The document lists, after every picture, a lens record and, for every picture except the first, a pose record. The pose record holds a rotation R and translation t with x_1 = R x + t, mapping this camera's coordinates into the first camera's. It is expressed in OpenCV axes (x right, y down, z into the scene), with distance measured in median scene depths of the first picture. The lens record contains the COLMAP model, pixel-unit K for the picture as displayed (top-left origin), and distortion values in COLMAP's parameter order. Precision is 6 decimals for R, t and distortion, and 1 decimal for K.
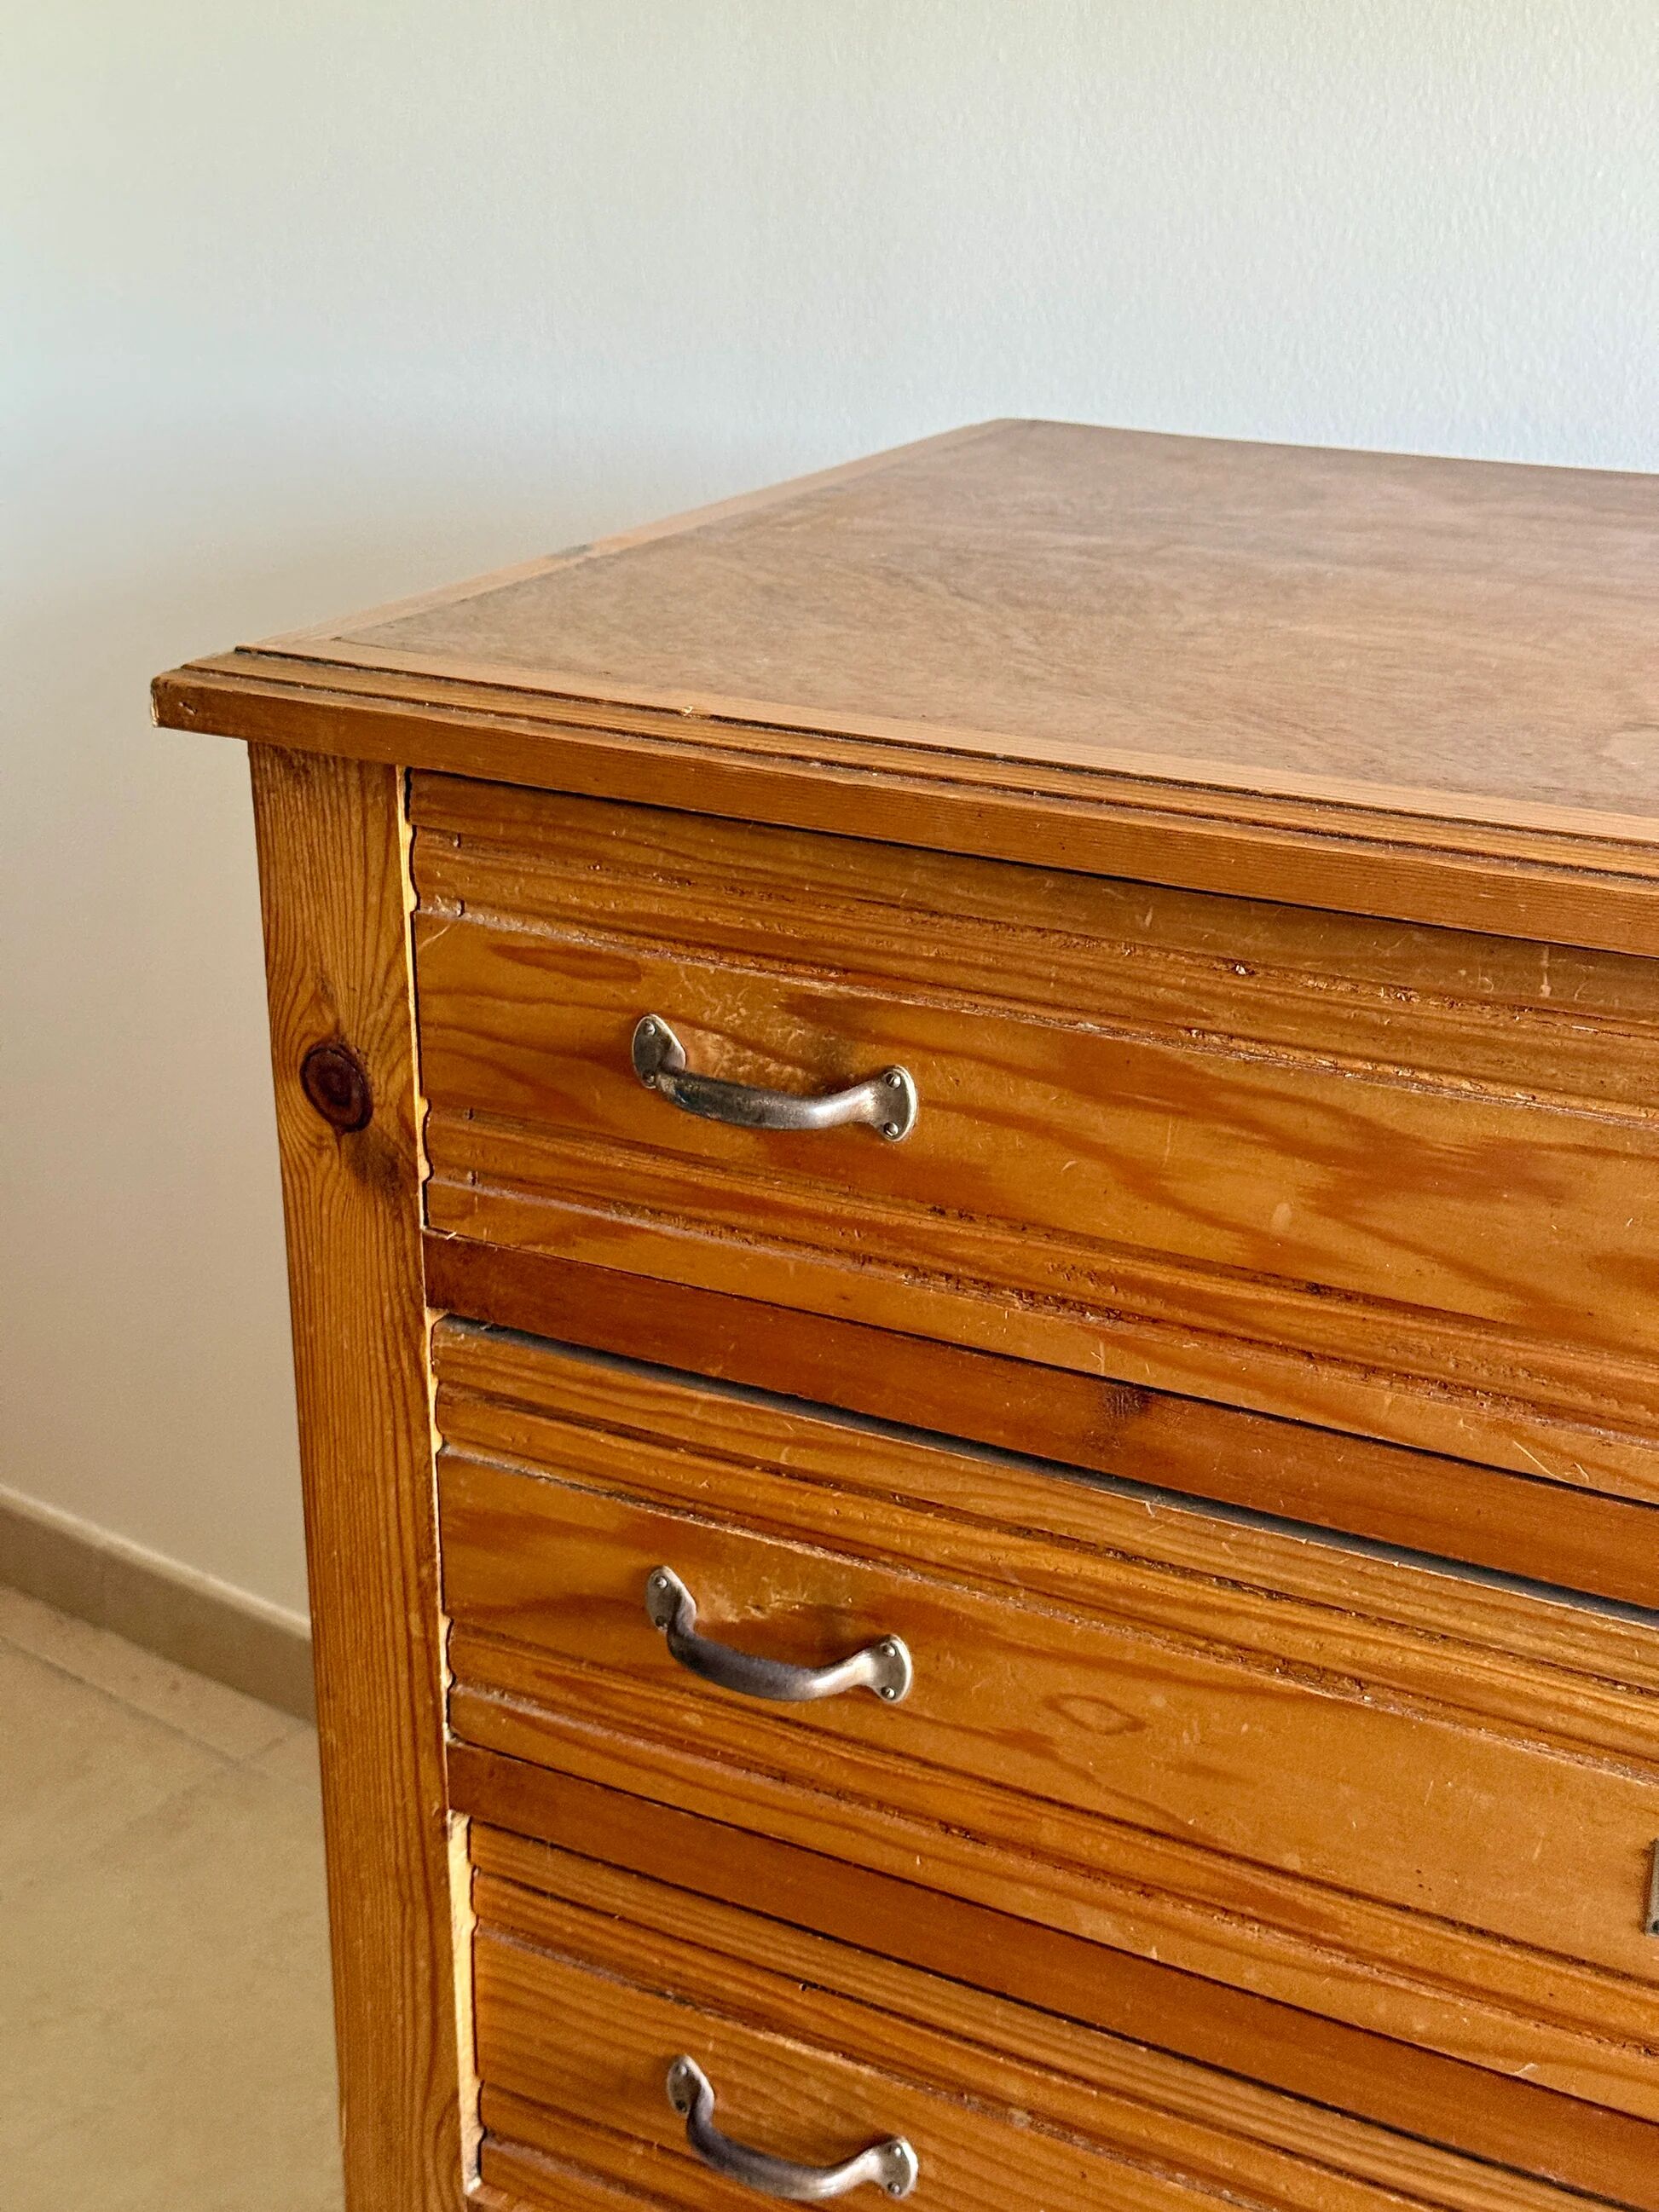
lens RADIAL K [[3114.6, 0, 837.9], [0, 3114.6, 1121.3], [0, 0, 1]] dist [0.190018, -0.391092]
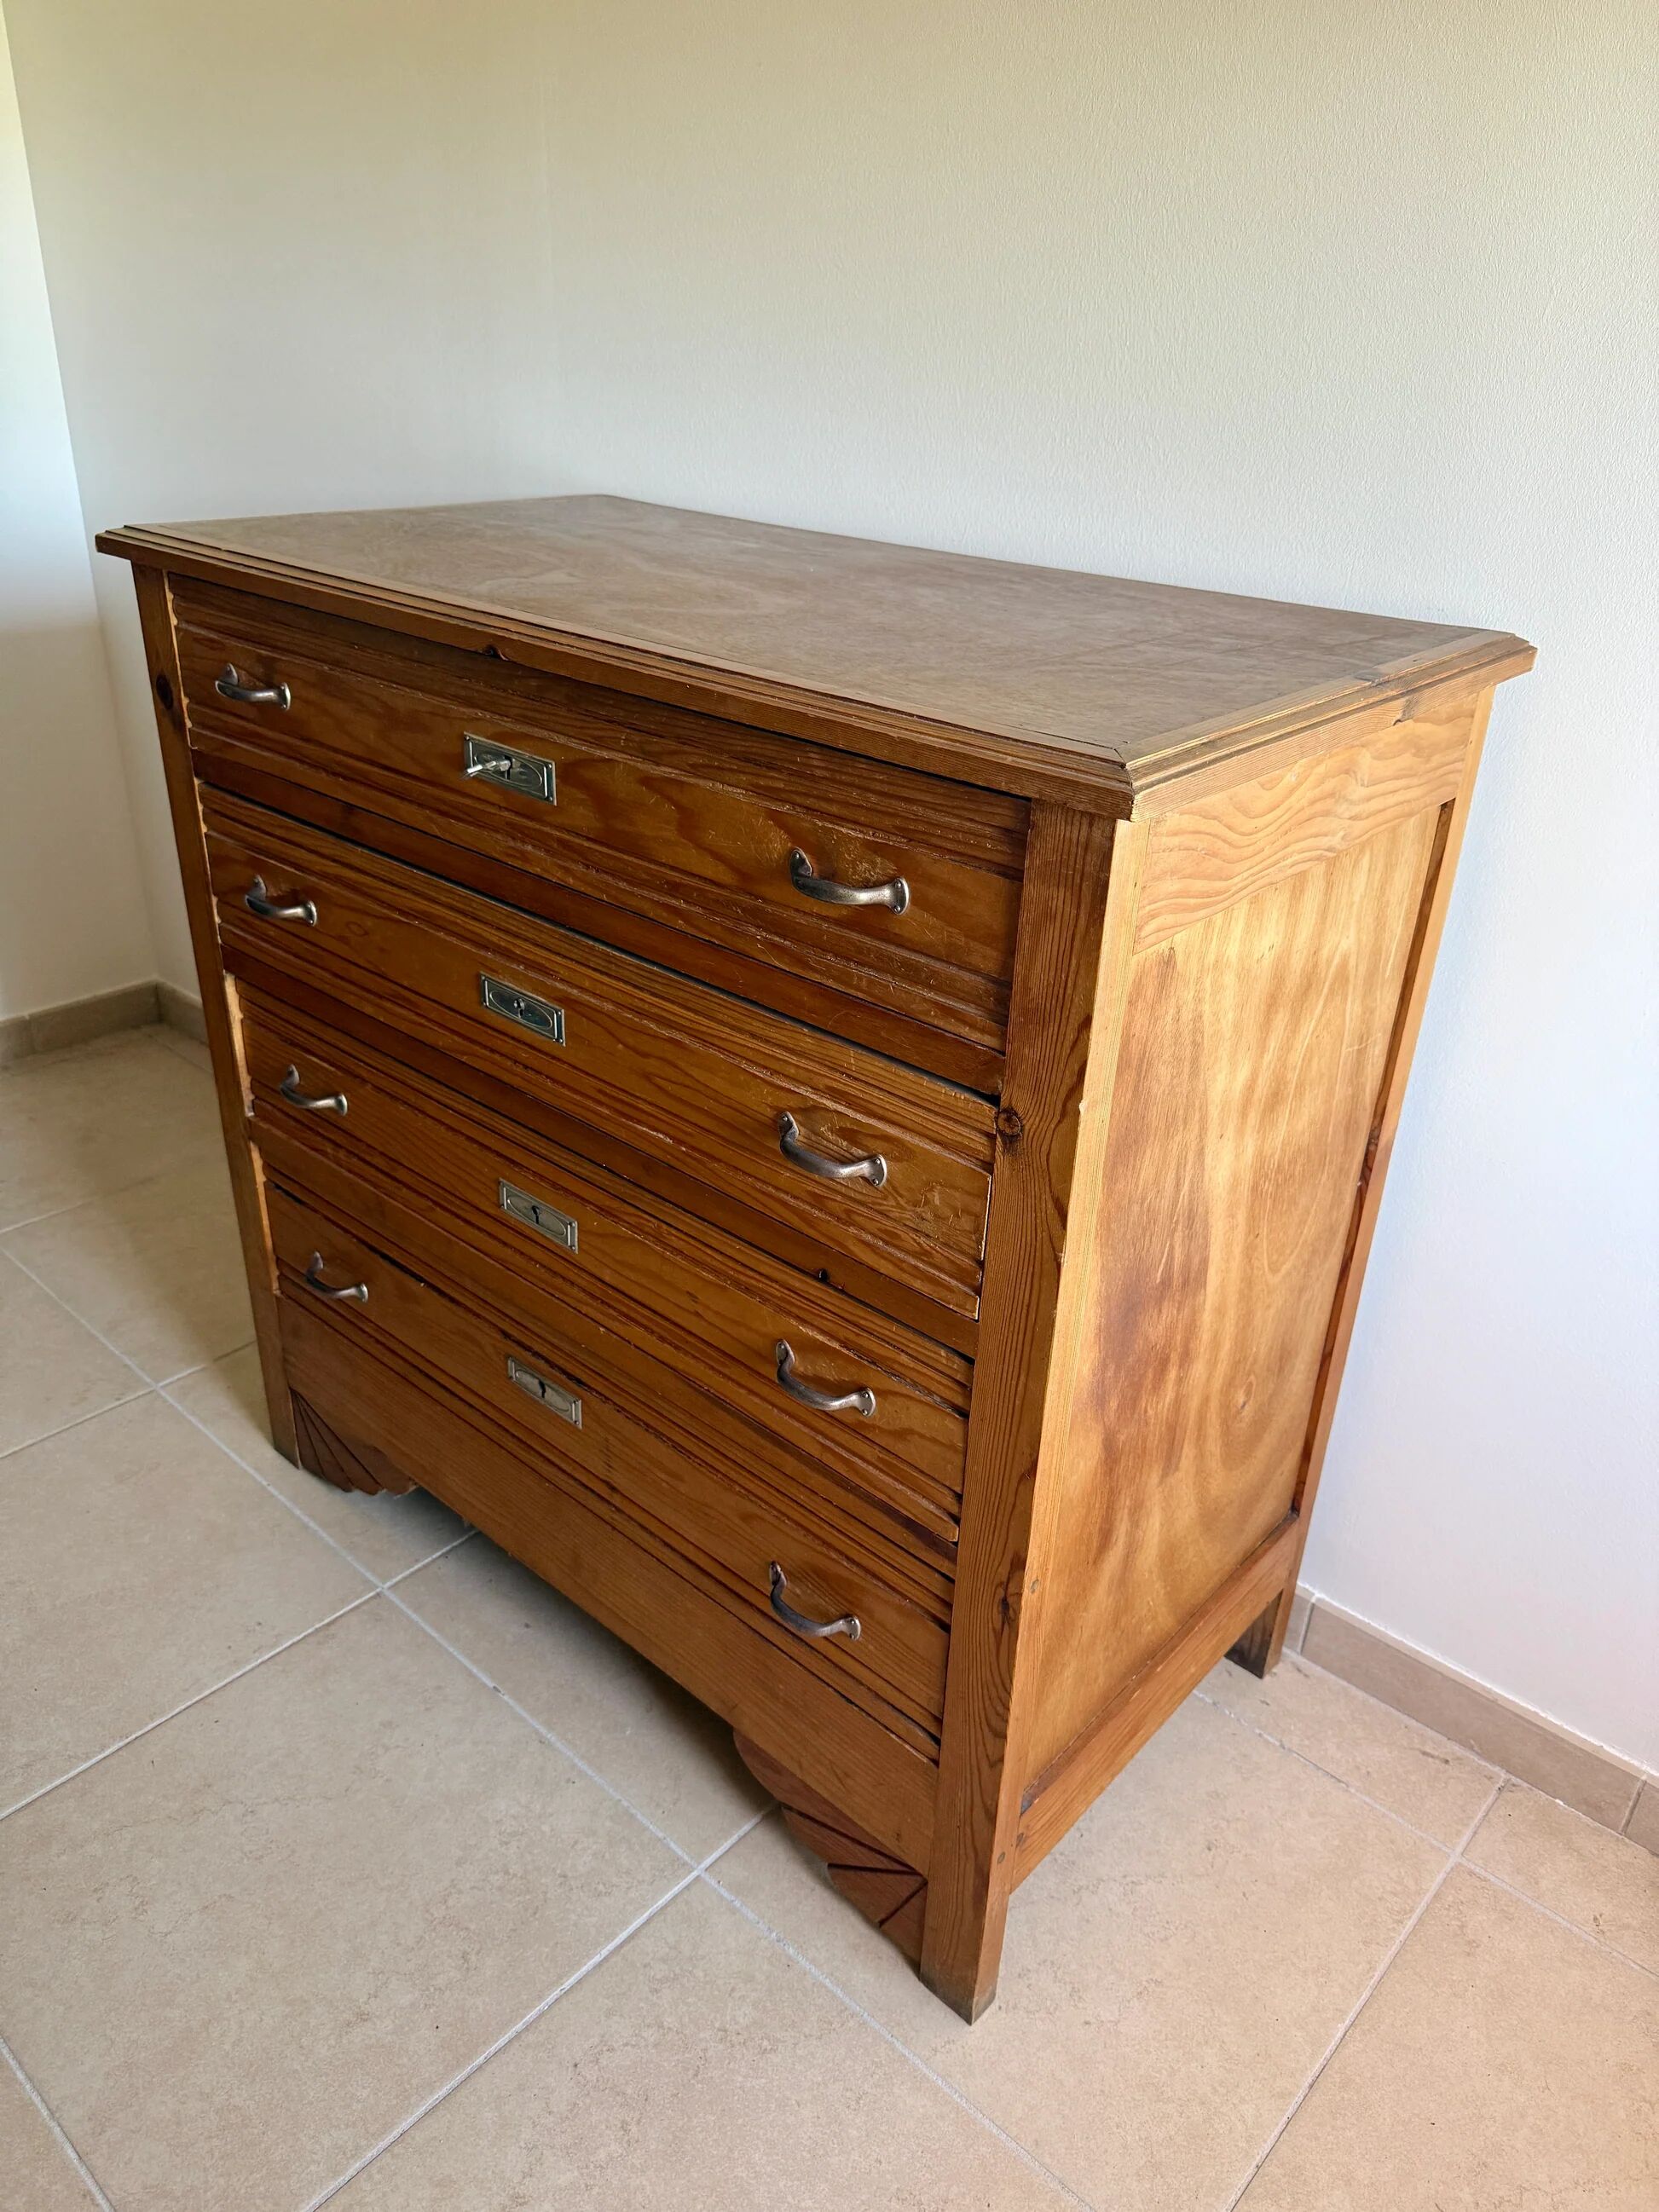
lens RADIAL K [[1568.3, 0, 830.4], [0, 1568.3, 1115.9], [0, 0, 1]] dist [0.186977, -0.441504]
pose [[0.972330, 0.134064, -0.191317, 0.831607], [-0.114091, 0.987149, 0.111895, 0.151487], [0.203859, -0.086971, 0.975129, -0.351030]]
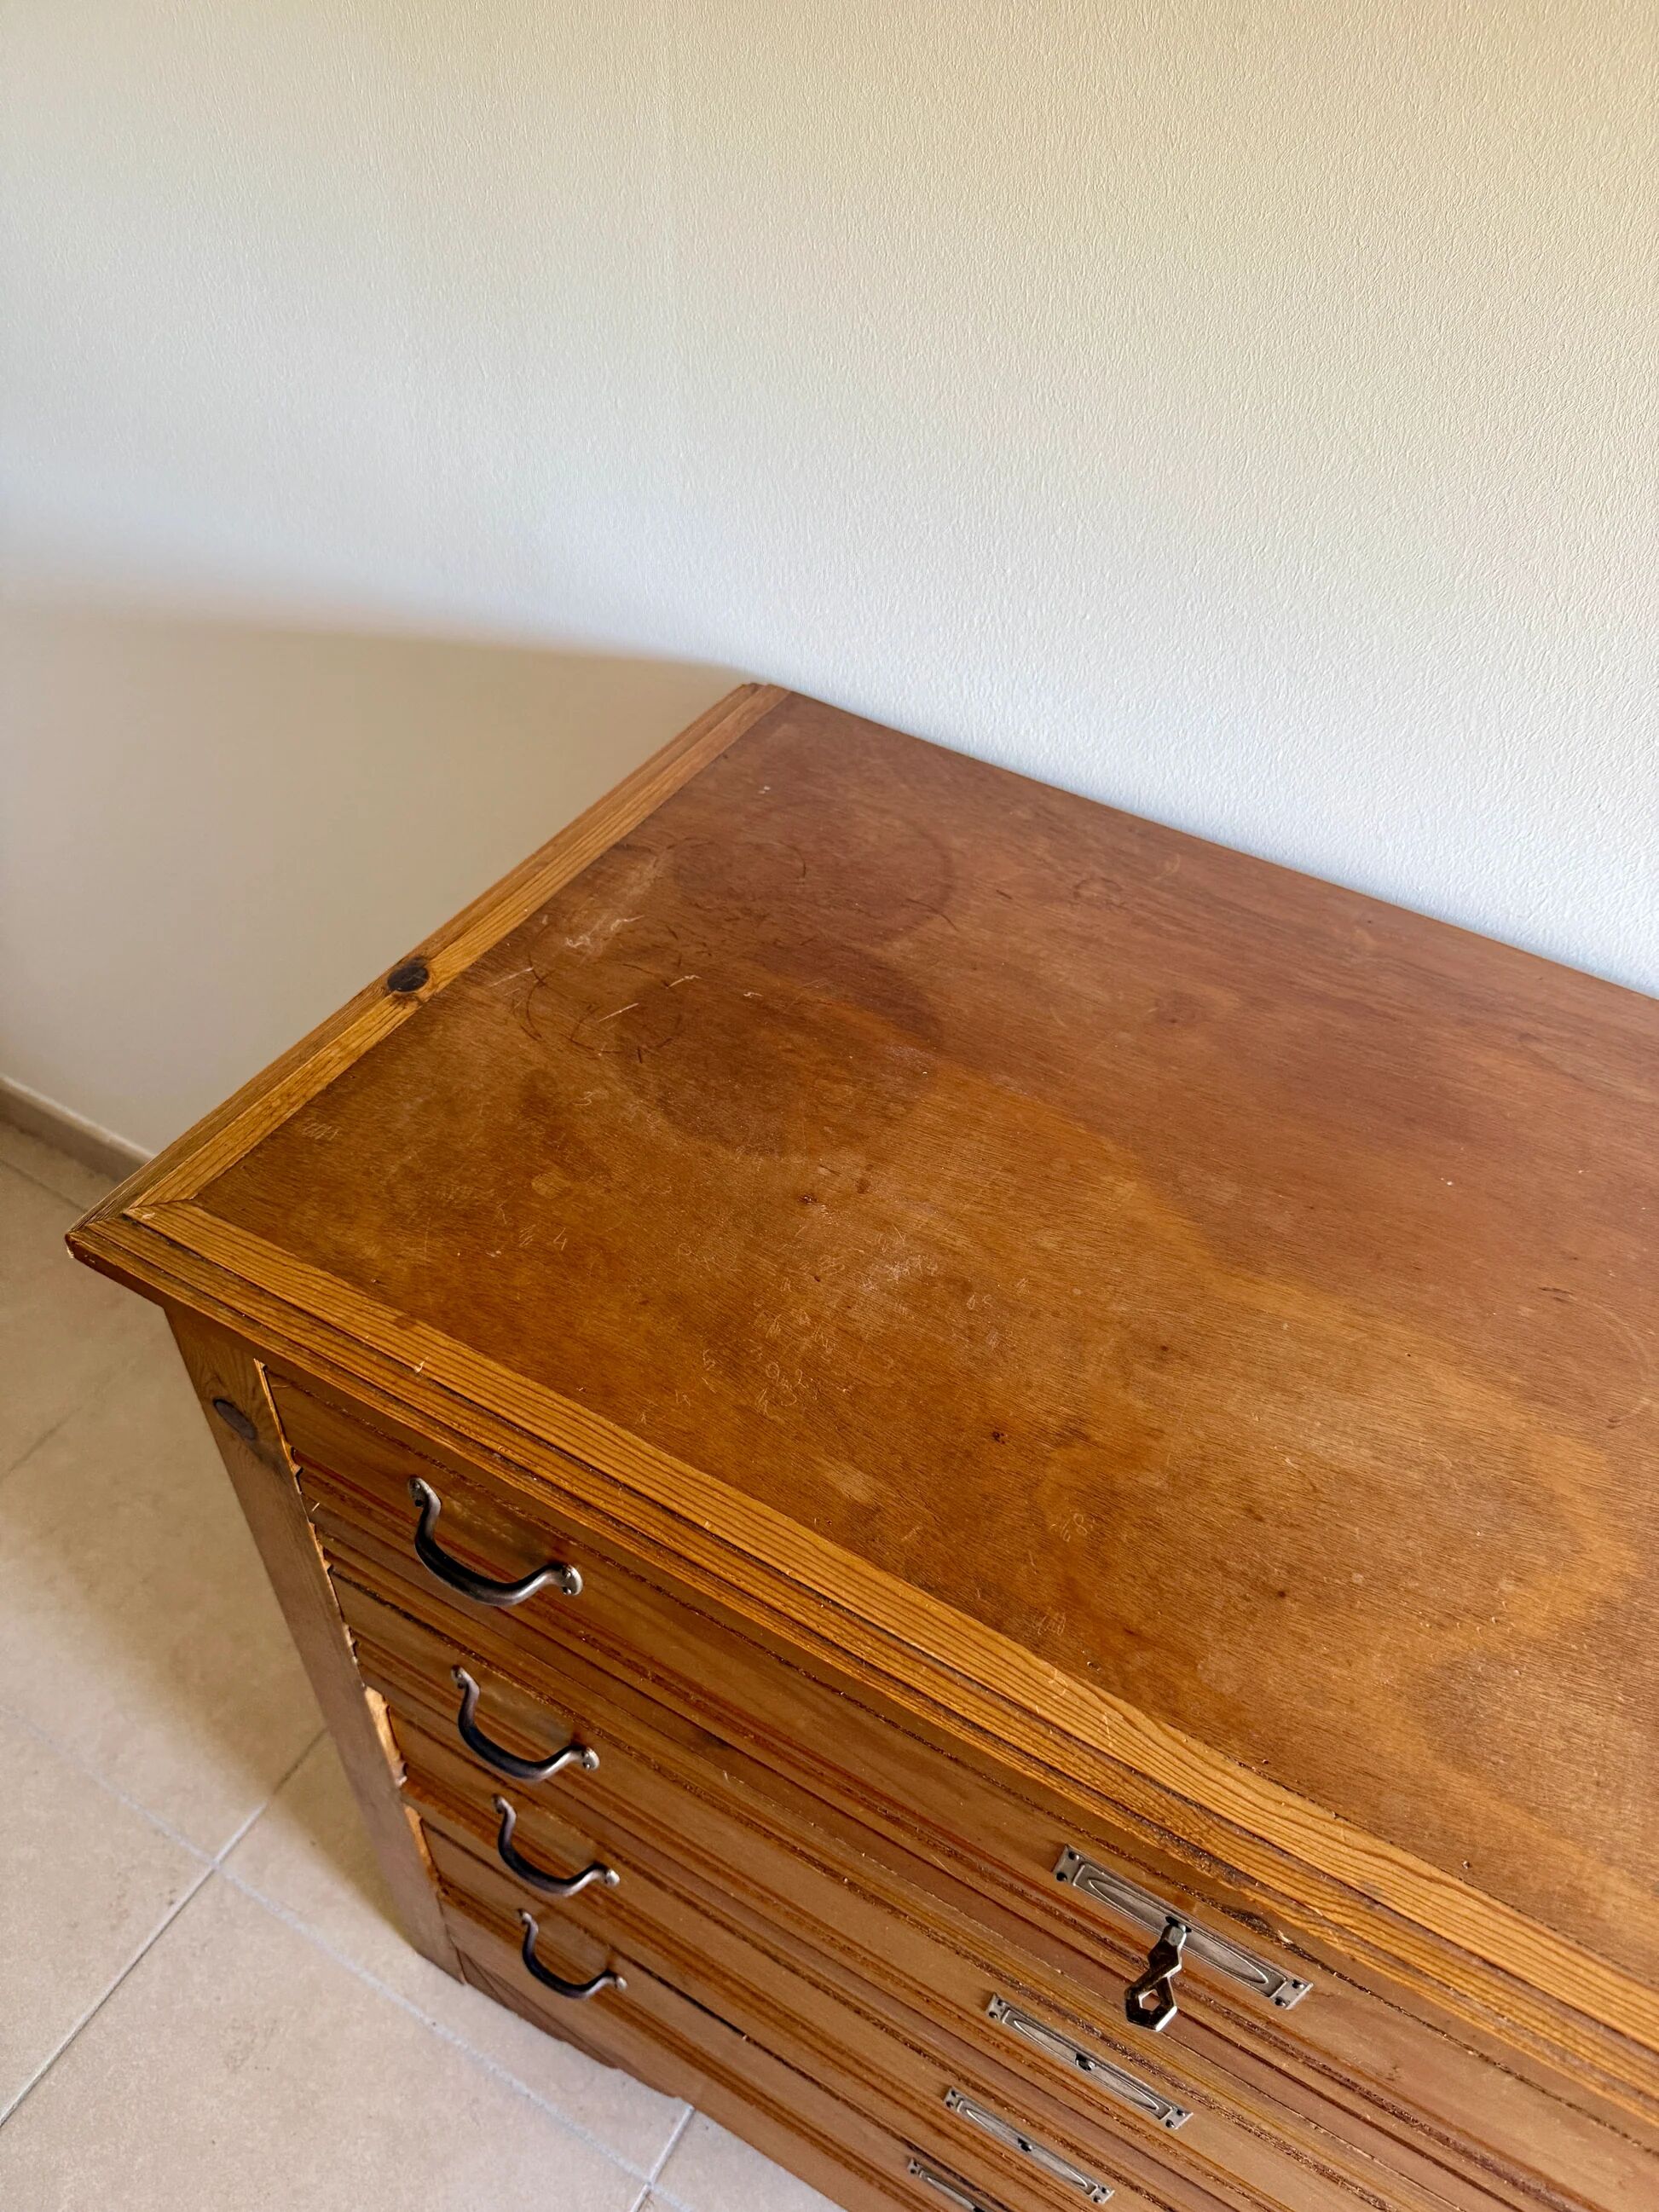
lens RADIAL K [[1568.3, 0, 830.4], [0, 1568.3, 1115.9], [0, 0, 1]] dist [0.186977, -0.441504]
pose [[0.997681, 0.061874, 0.028361, 0.109843], [-0.068064, 0.908740, 0.411774, -0.539997], [-0.000295, -0.412750, 0.910844, 0.385683]]
